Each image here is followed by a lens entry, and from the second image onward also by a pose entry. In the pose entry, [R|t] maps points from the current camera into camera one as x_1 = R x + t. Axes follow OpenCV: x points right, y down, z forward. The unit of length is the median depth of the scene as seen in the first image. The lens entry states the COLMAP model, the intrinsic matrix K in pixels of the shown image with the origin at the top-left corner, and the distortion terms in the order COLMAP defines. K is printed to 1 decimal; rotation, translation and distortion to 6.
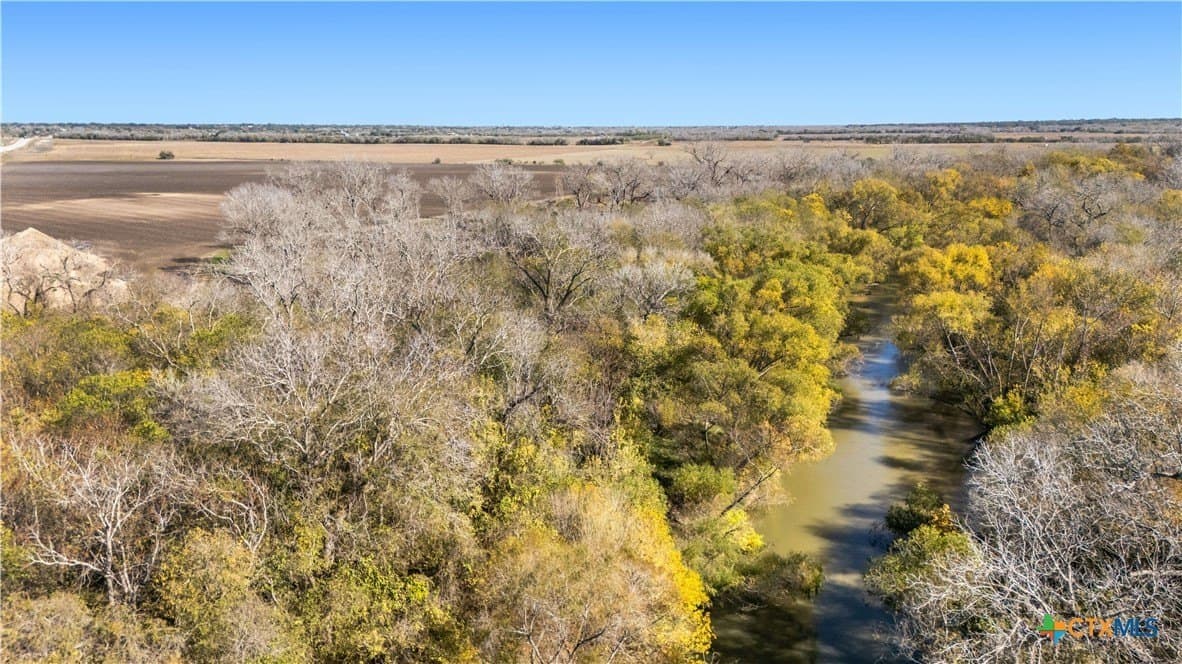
lens RADIAL K [[849.7, 0, 591.0], [0, 849.7, 332.0], [0, 0, 1]] dist [0.057255, -0.067638]
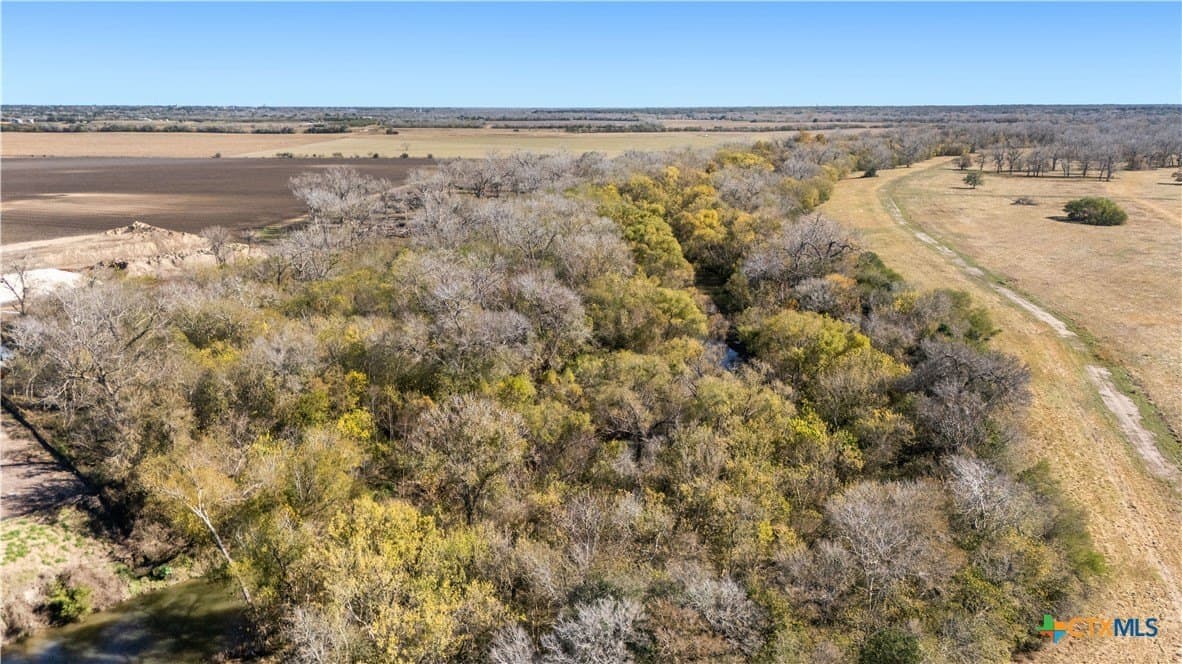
lens RADIAL K [[849.7, 0, 591.0], [0, 849.7, 332.0], [0, 0, 1]] dist [0.057255, -0.067638]
pose [[0.936691, -0.083715, 0.340002, -0.066695], [0.076337, 0.996466, 0.035043, 0.012278], [-0.341734, -0.006870, 0.939772, -0.104572]]
